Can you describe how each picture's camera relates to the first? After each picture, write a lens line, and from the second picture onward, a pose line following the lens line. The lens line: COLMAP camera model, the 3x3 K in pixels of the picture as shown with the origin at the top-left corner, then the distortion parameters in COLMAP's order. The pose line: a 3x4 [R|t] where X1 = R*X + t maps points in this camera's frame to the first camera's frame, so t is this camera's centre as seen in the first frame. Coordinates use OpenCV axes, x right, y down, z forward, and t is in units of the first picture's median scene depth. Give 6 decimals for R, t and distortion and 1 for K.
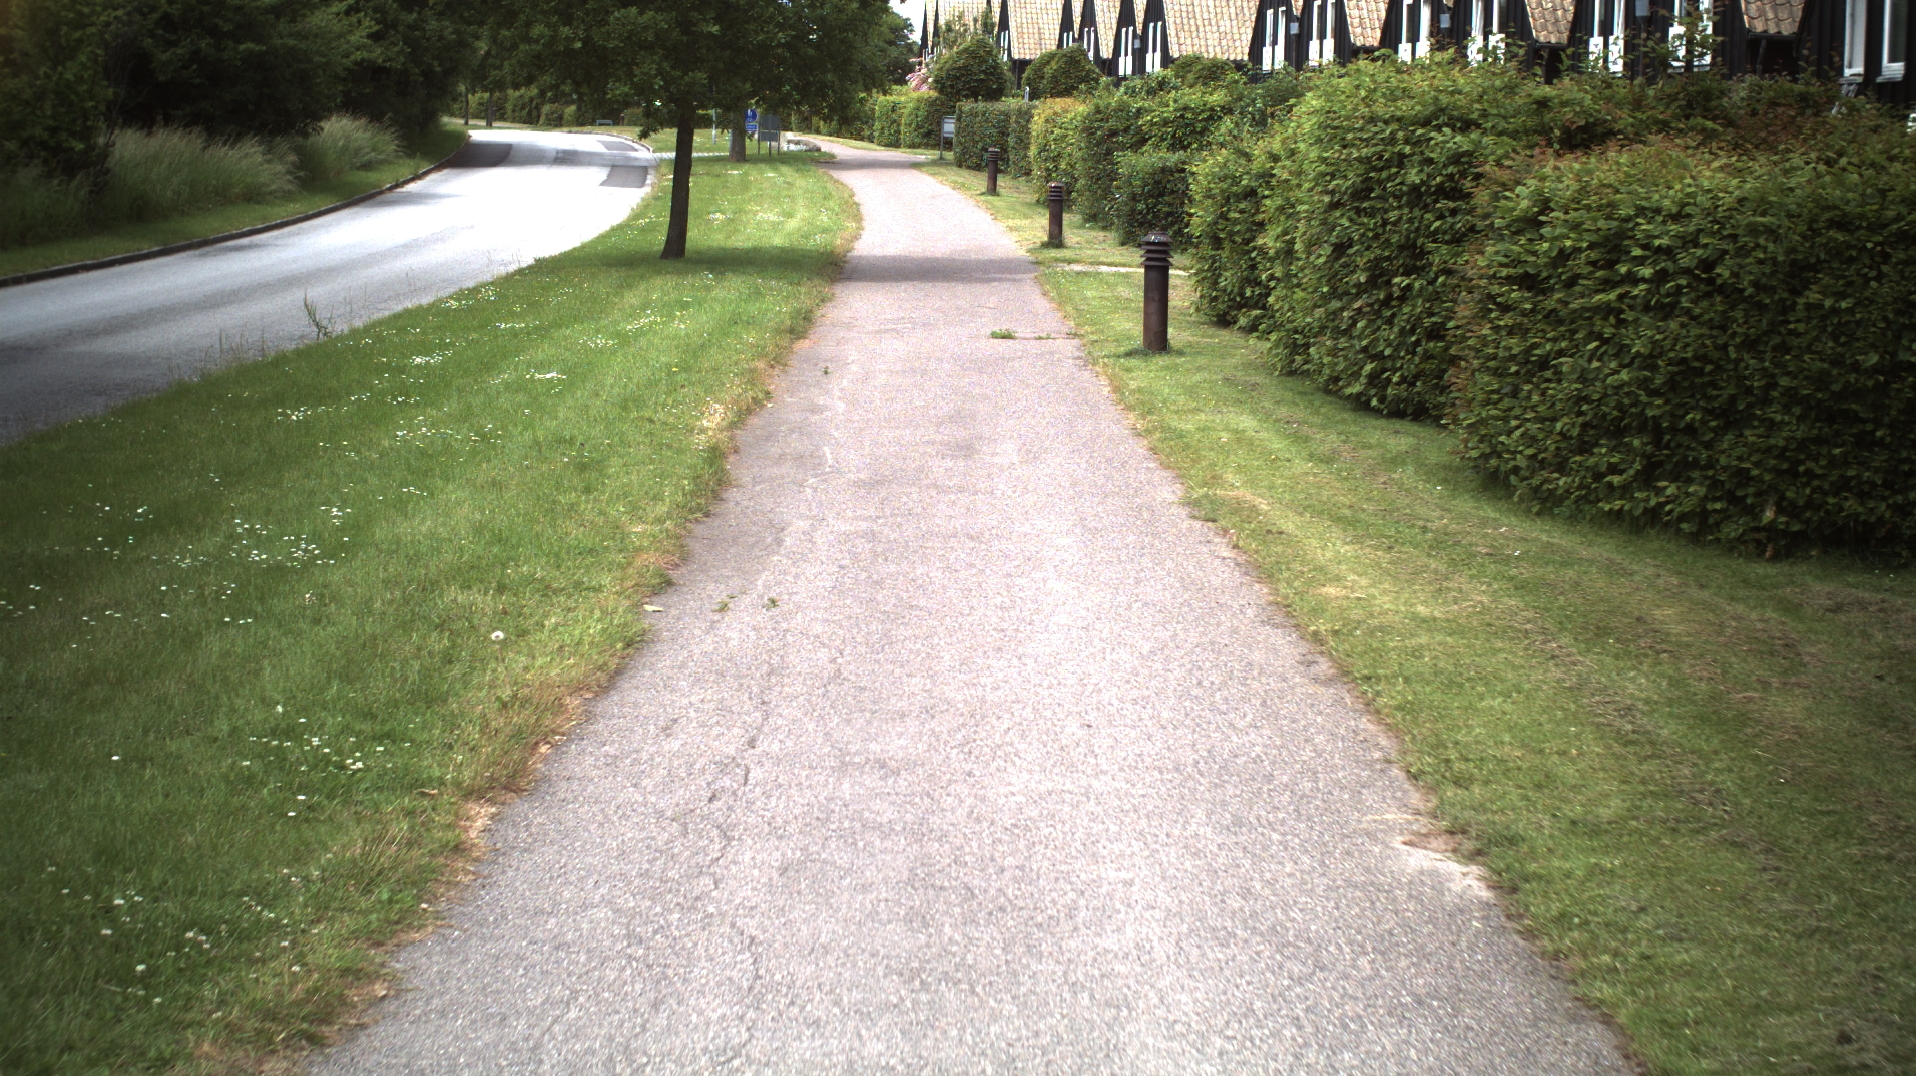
lens RADIAL K [[3198.6, 0, 958.0], [0, 3198.6, 538.0], [0, 0, 1]] dist [-0.295983, 0.408158]
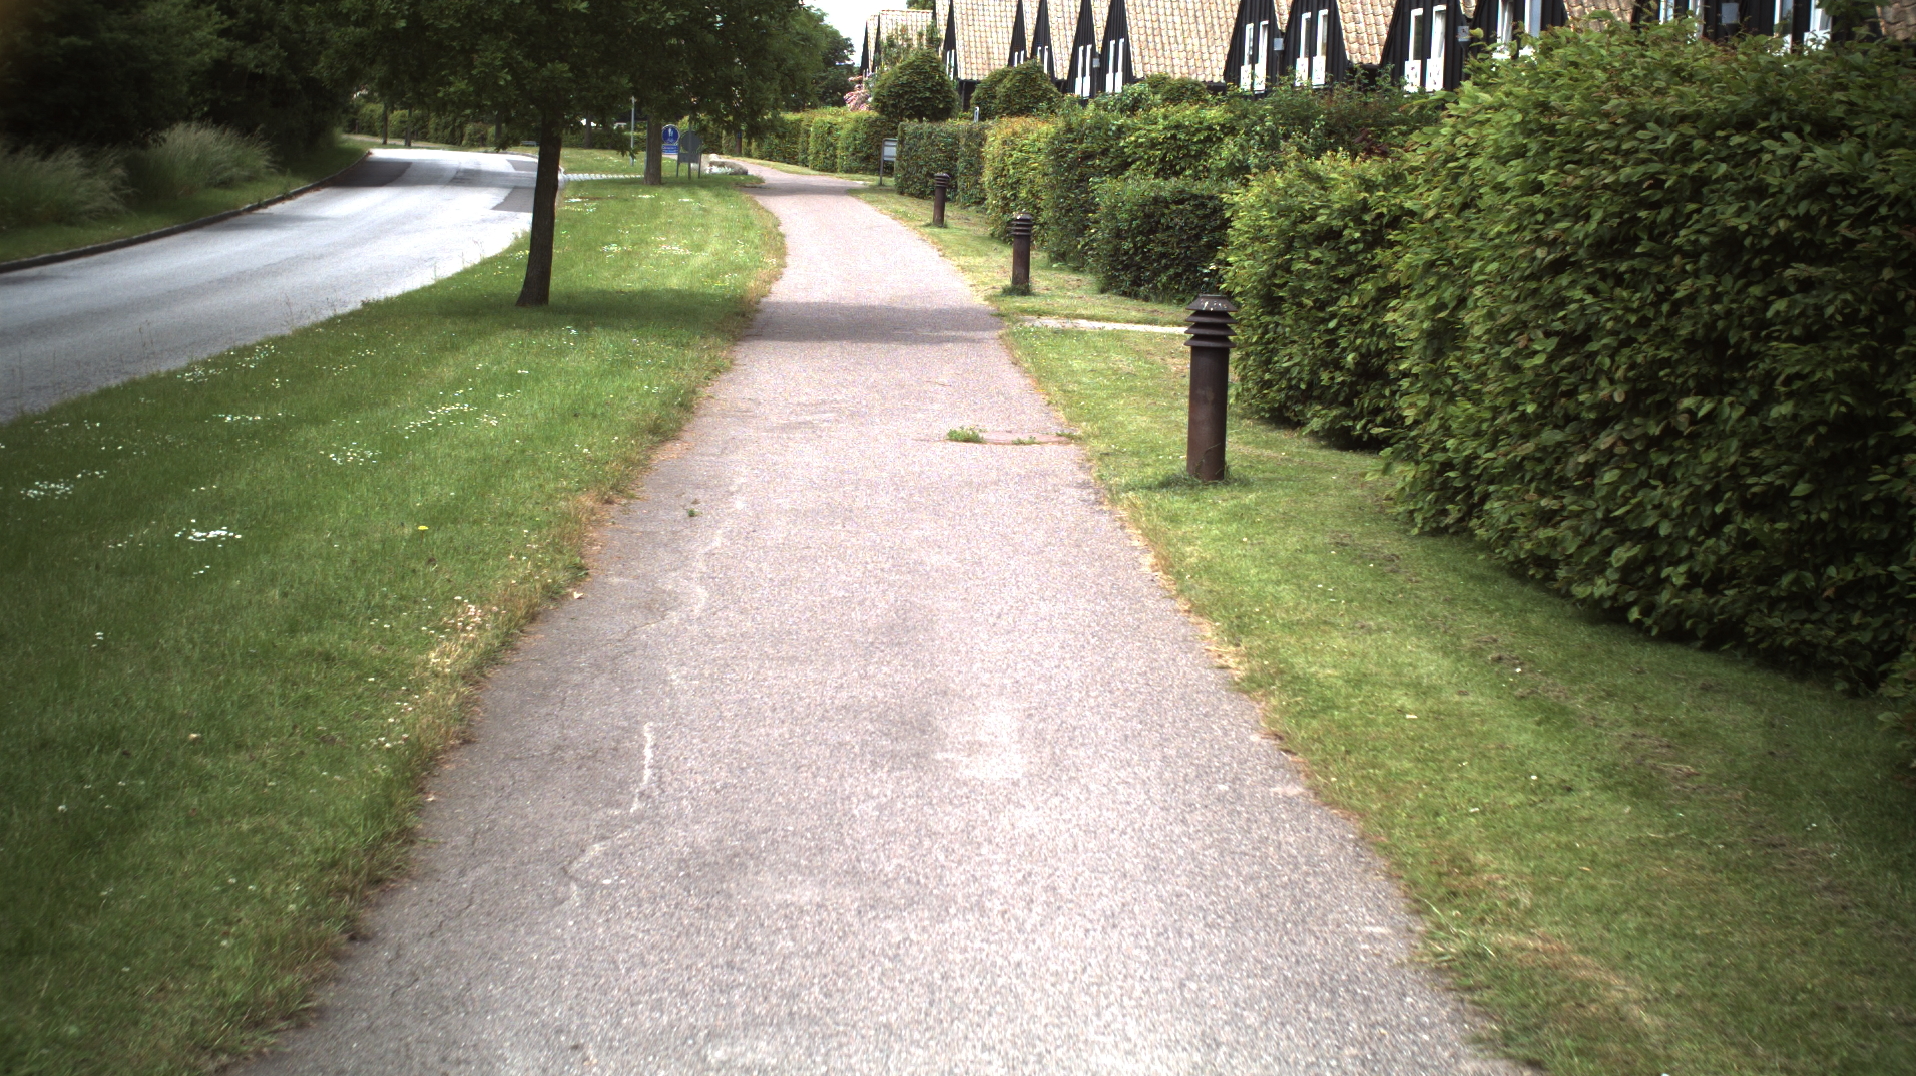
lens RADIAL K [[3198.6, 0, 958.0], [0, 3198.6, 538.0], [0, 0, 1]] dist [-0.295983, 0.408158]
pose [[0.999707, 0.013197, 0.020310, -0.000771], [-0.013014, 0.999874, -0.009116, -0.020279], [-0.020427, 0.008849, 0.999752, 0.178807]]
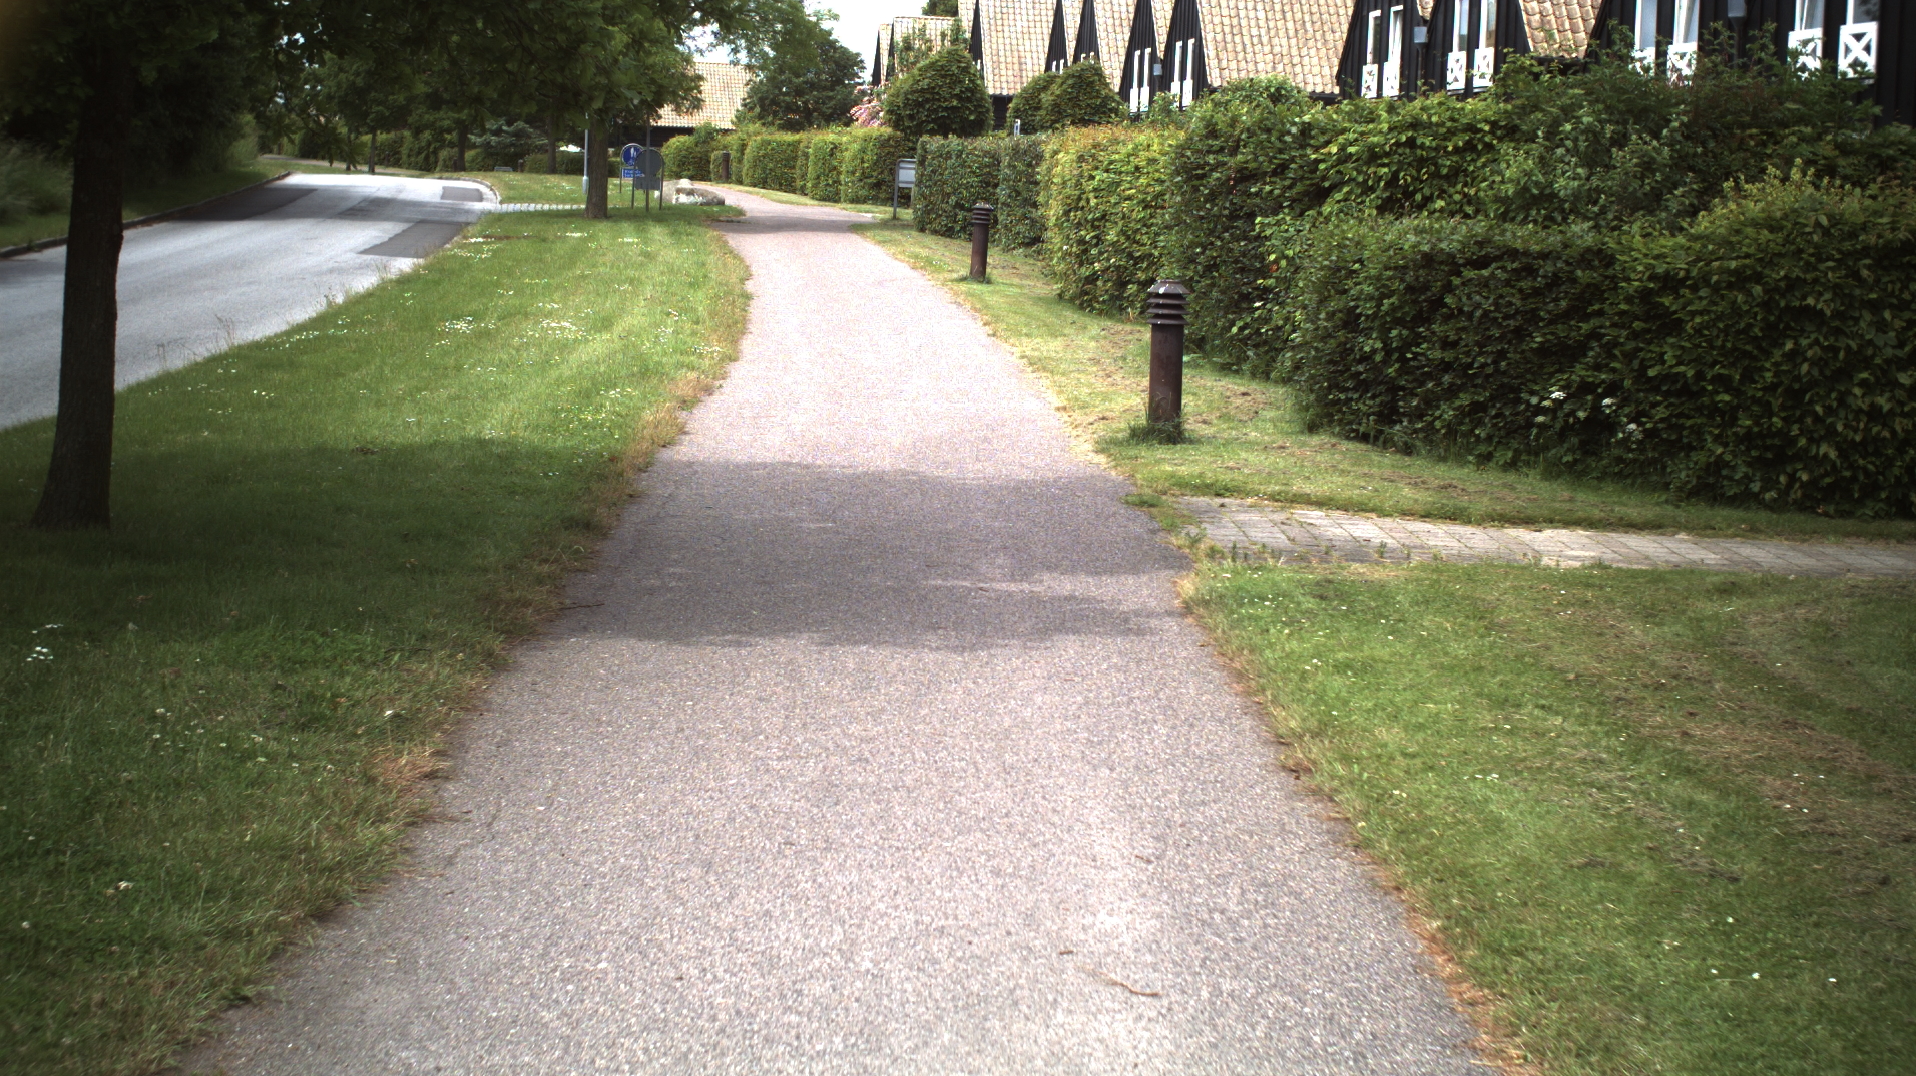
lens RADIAL K [[3198.6, 0, 958.0], [0, 3198.6, 538.0], [0, 0, 1]] dist [-0.295983, 0.408158]
pose [[0.999749, 0.015535, 0.016155, -0.002920], [-0.015236, 0.999713, -0.018488, -0.064547], [-0.016438, 0.018238, 0.999699, 0.536483]]
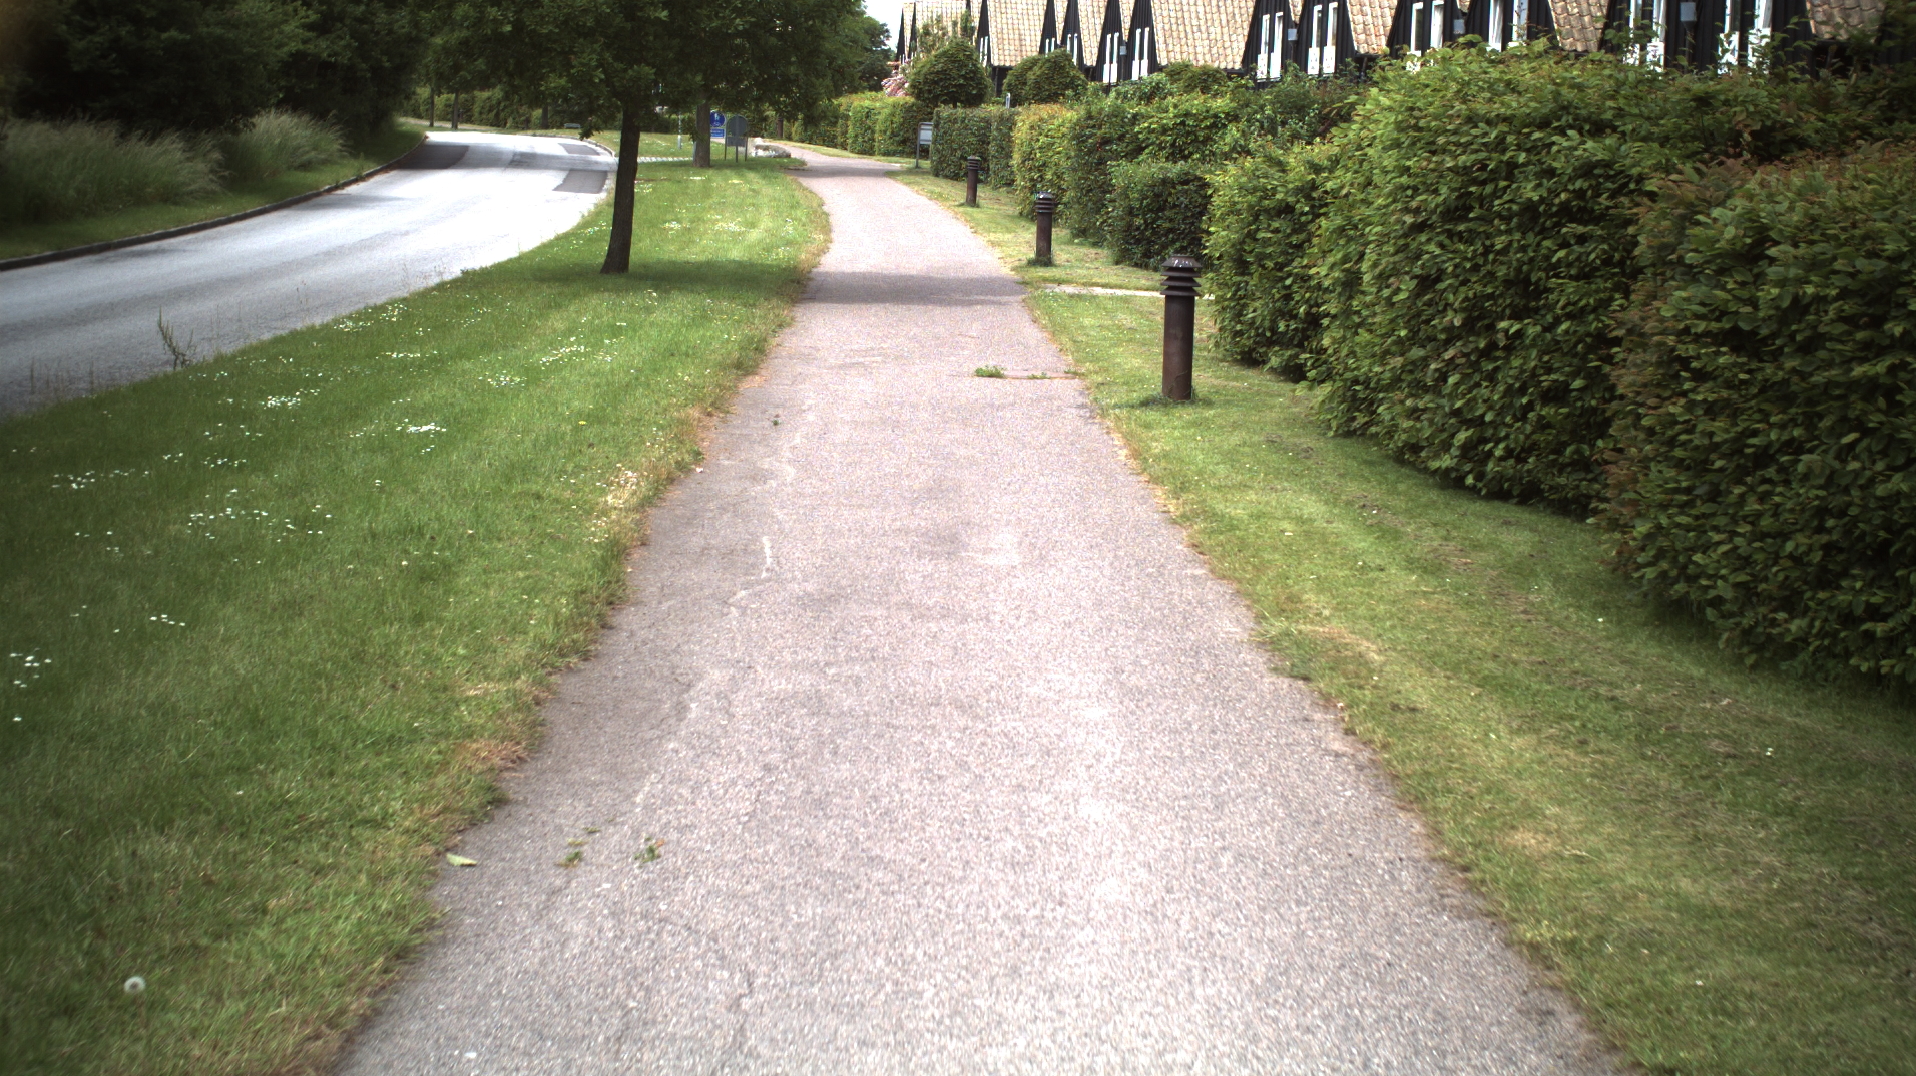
lens RADIAL K [[3198.6, 0, 958.0], [0, 3198.6, 538.0], [0, 0, 1]] dist [-0.295983, 0.408158]
pose [[0.999862, 0.013666, 0.009463, -0.001013], [-0.013634, 0.999901, -0.003360, -0.009772], [-0.009508, 0.003230, 0.999950, 0.089382]]
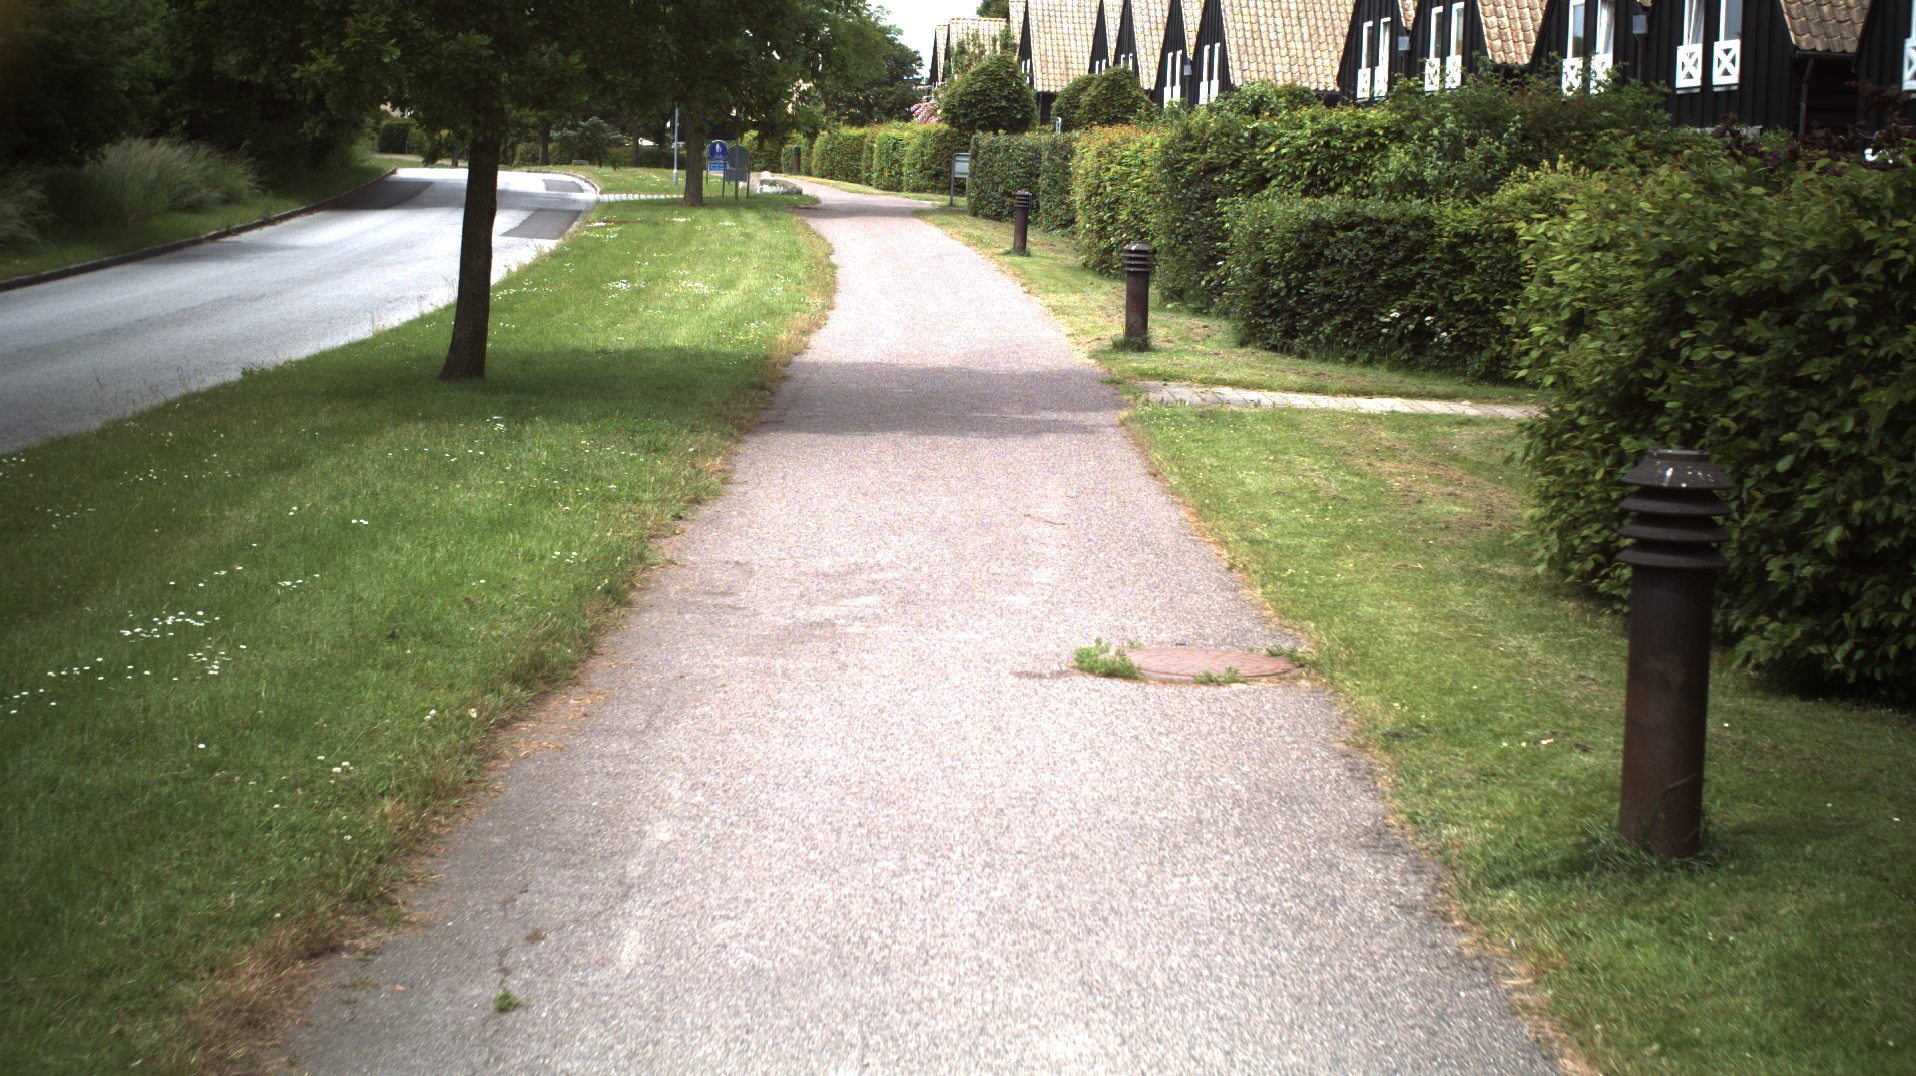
lens RADIAL K [[3198.6, 0, 958.0], [0, 3198.6, 538.0], [0, 0, 1]] dist [-0.295983, 0.408158]
pose [[0.999939, 0.010837, -0.002149, -0.001839], [-0.010868, 0.999828, -0.015044, -0.041955], [0.001986, 0.015066, 0.999885, 0.358406]]
